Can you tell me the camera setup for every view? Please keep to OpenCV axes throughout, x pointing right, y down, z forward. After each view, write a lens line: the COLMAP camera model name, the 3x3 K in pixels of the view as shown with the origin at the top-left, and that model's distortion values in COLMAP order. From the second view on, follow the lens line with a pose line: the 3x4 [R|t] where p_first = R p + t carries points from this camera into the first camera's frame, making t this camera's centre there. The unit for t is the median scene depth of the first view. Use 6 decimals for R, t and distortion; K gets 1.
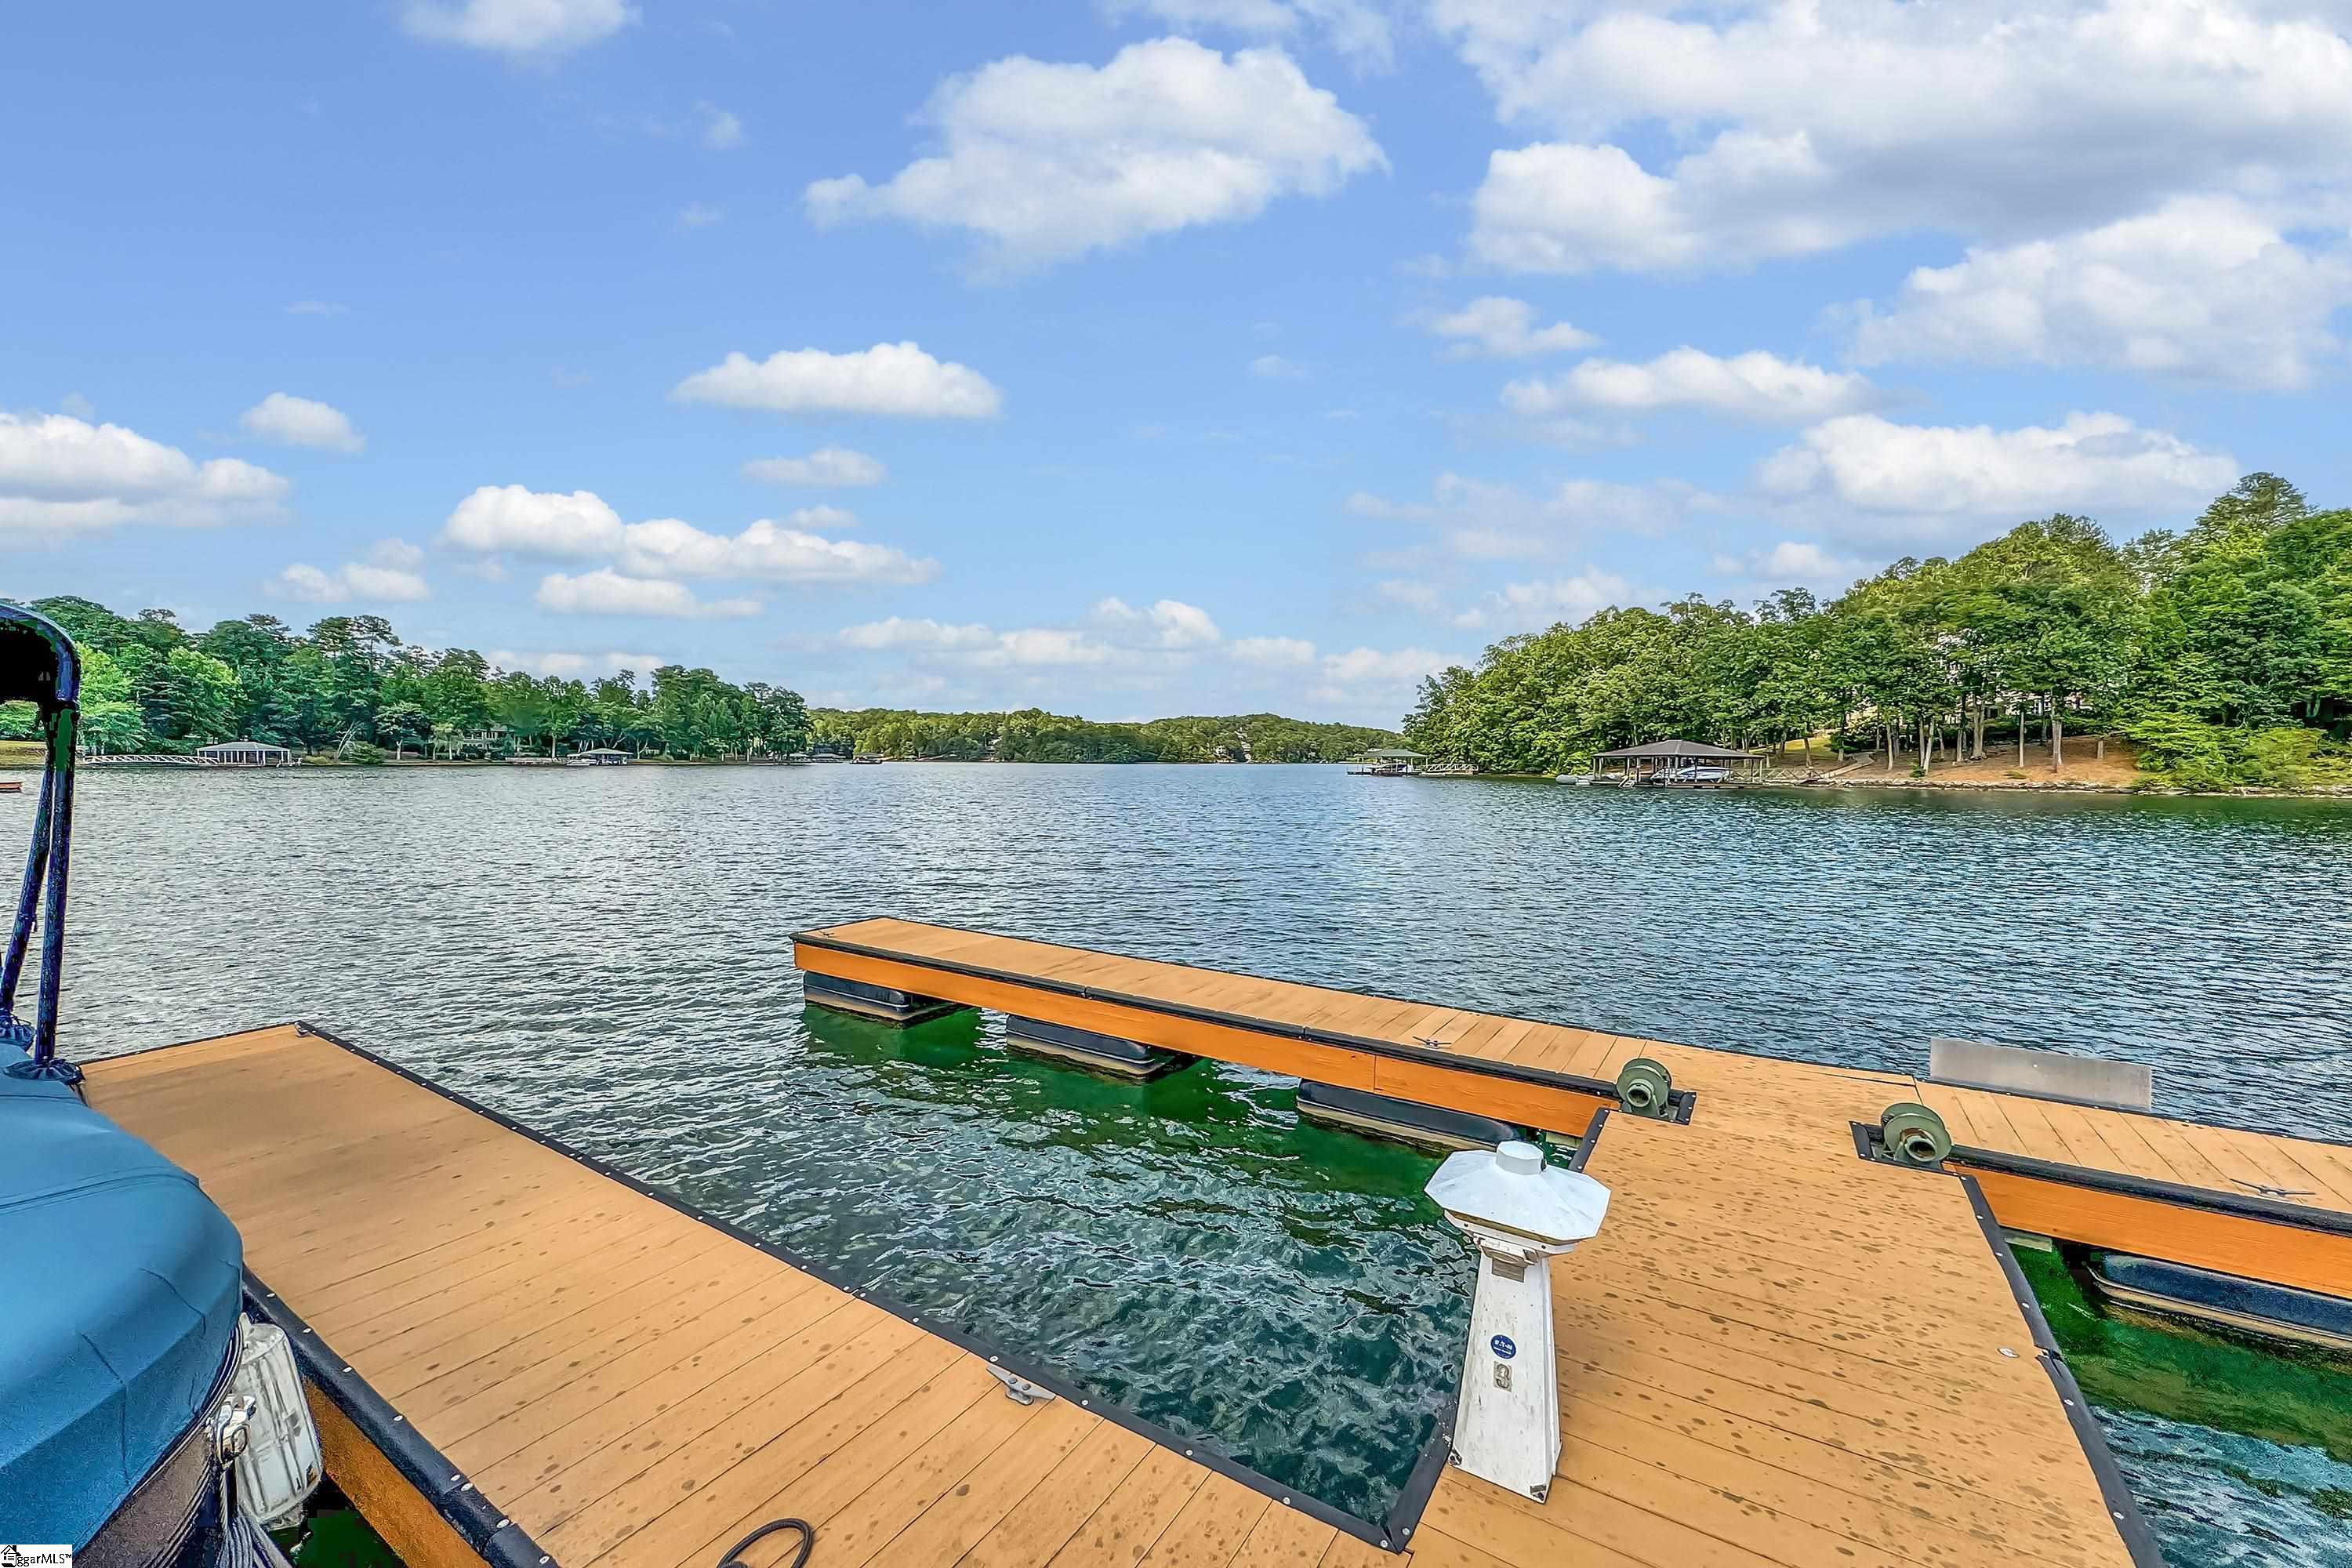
lens RADIAL K [[953.7, 0, 1176.0], [0, 953.7, 784.0], [0, 0, 1]] dist [0.000435, 0.000315]
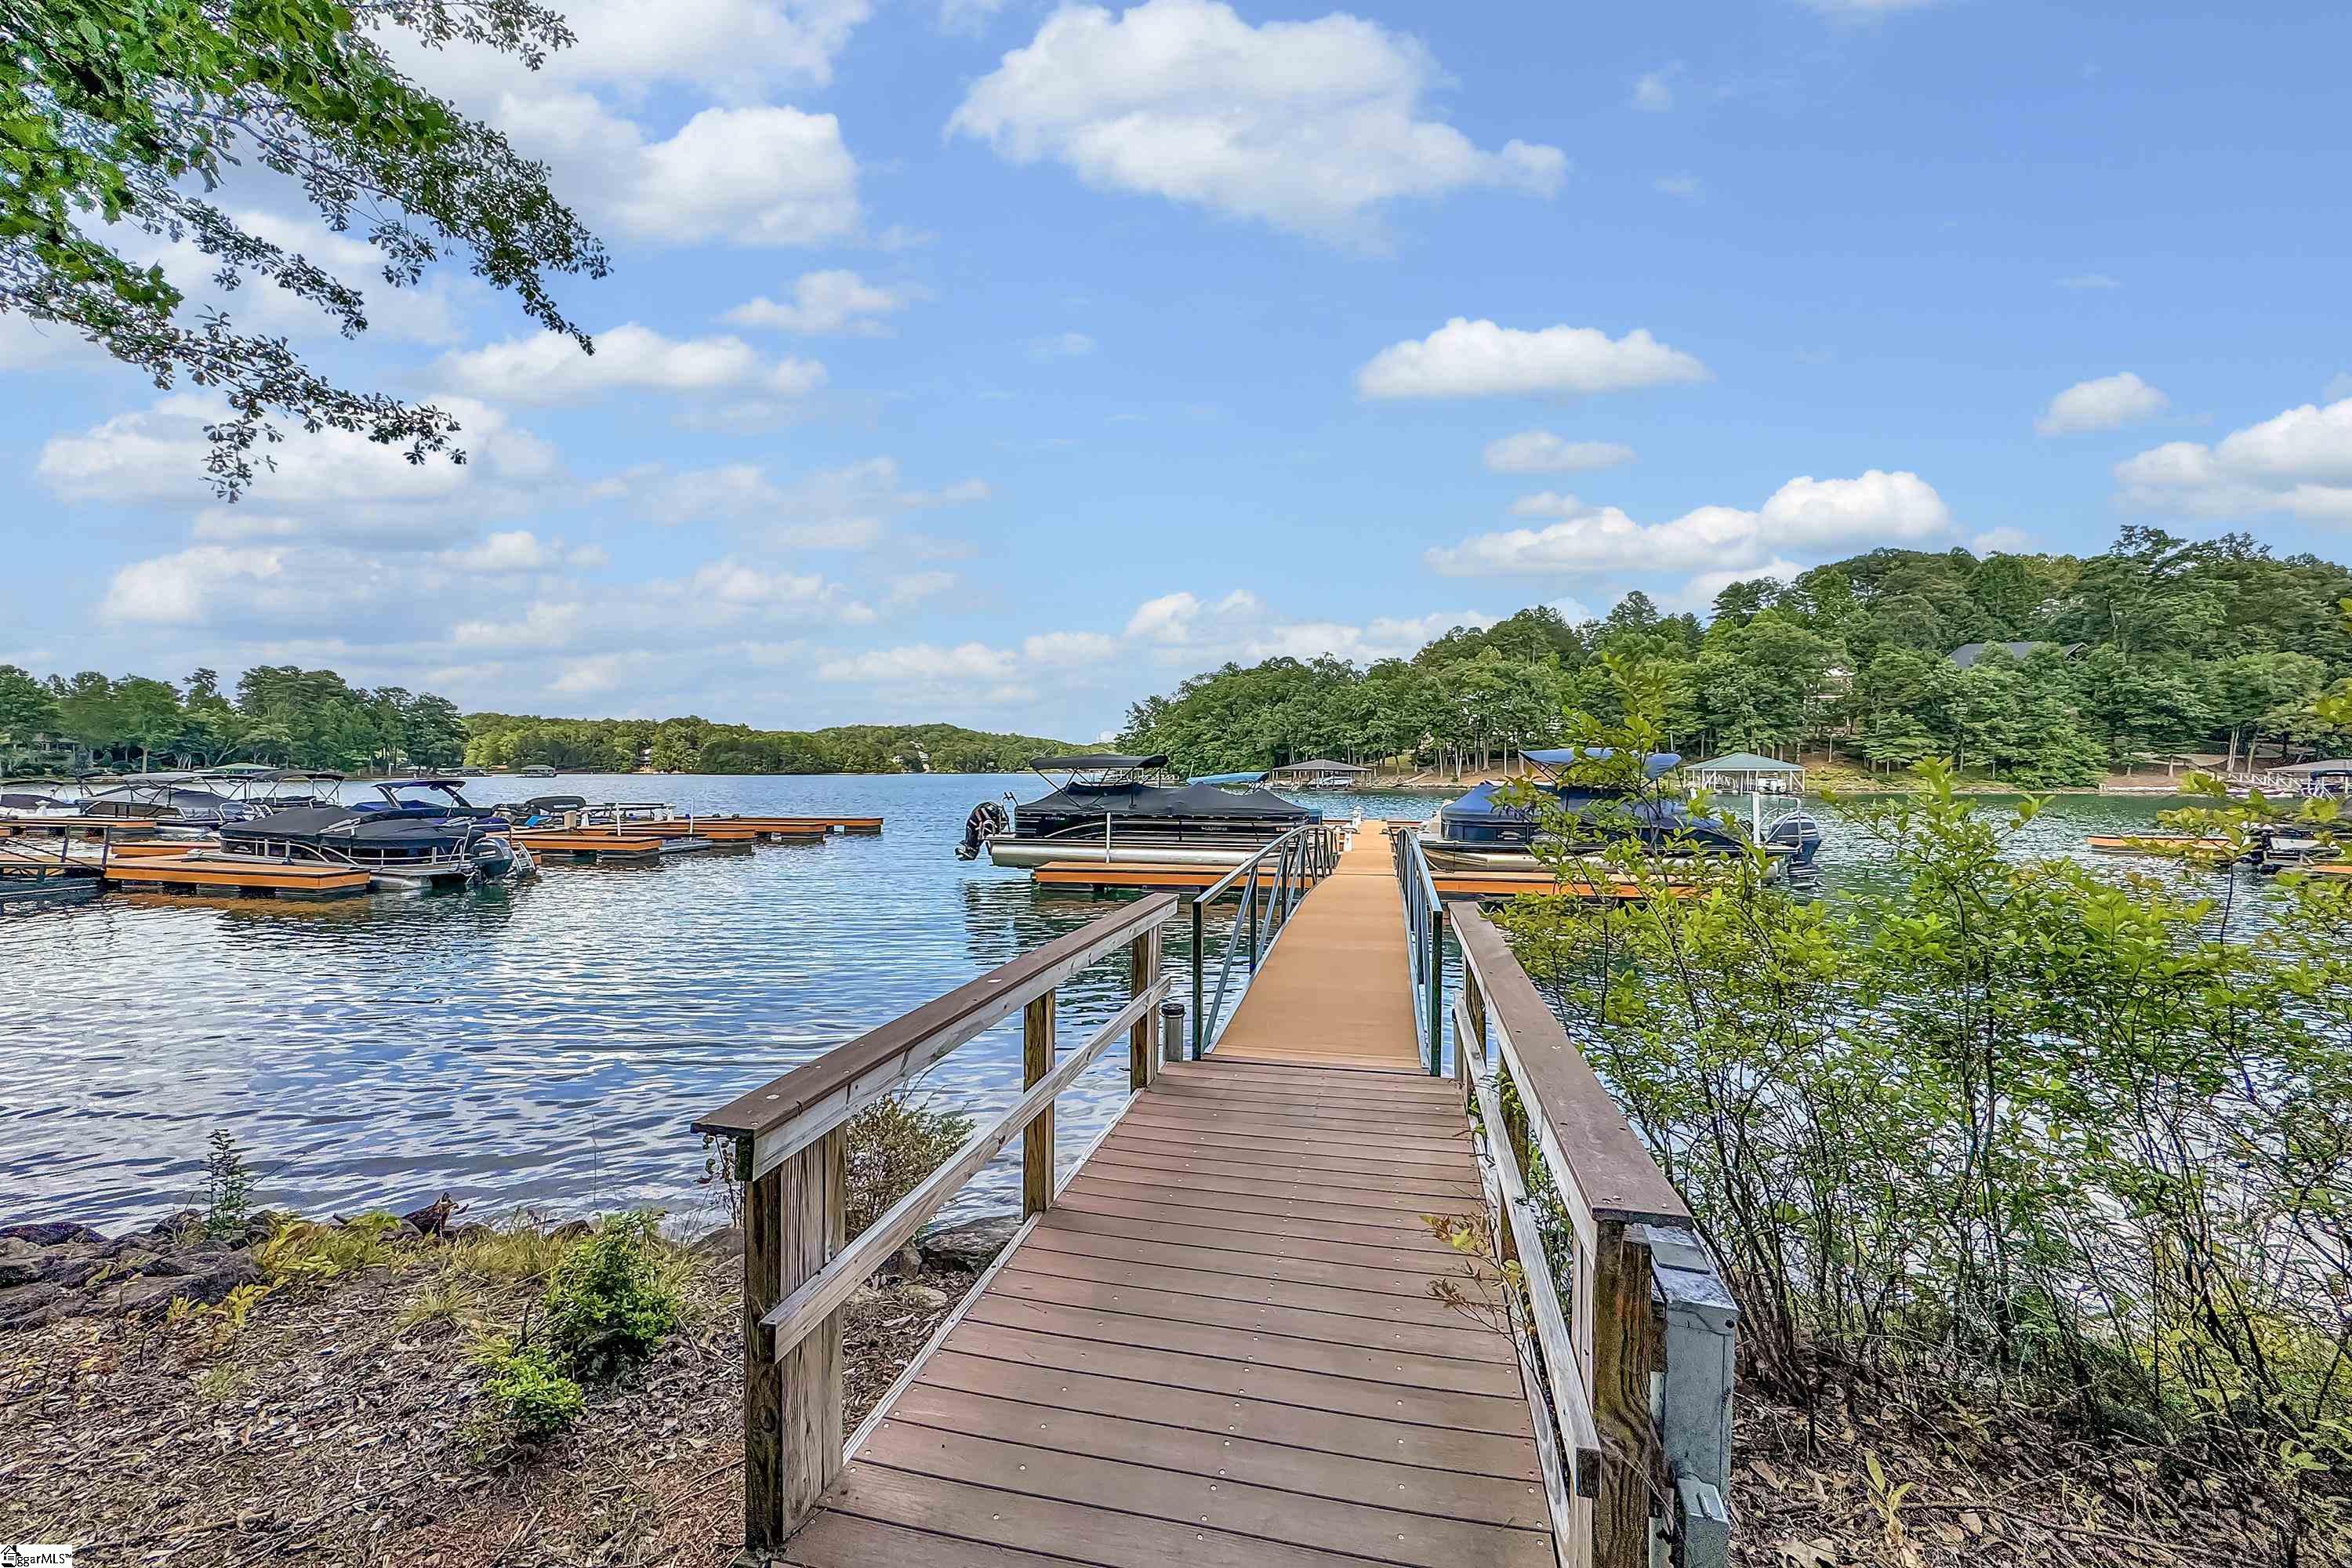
lens RADIAL K [[953.7, 0, 1176.0], [0, 953.7, 784.0], [0, 0, 1]] dist [0.000435, 0.000315]
pose [[0.939219, -0.010425, 0.343160, -0.113367], [0.013605, 0.999884, -0.006860, 0.000762], [-0.343048, 0.011111, 0.939252, -0.181255]]
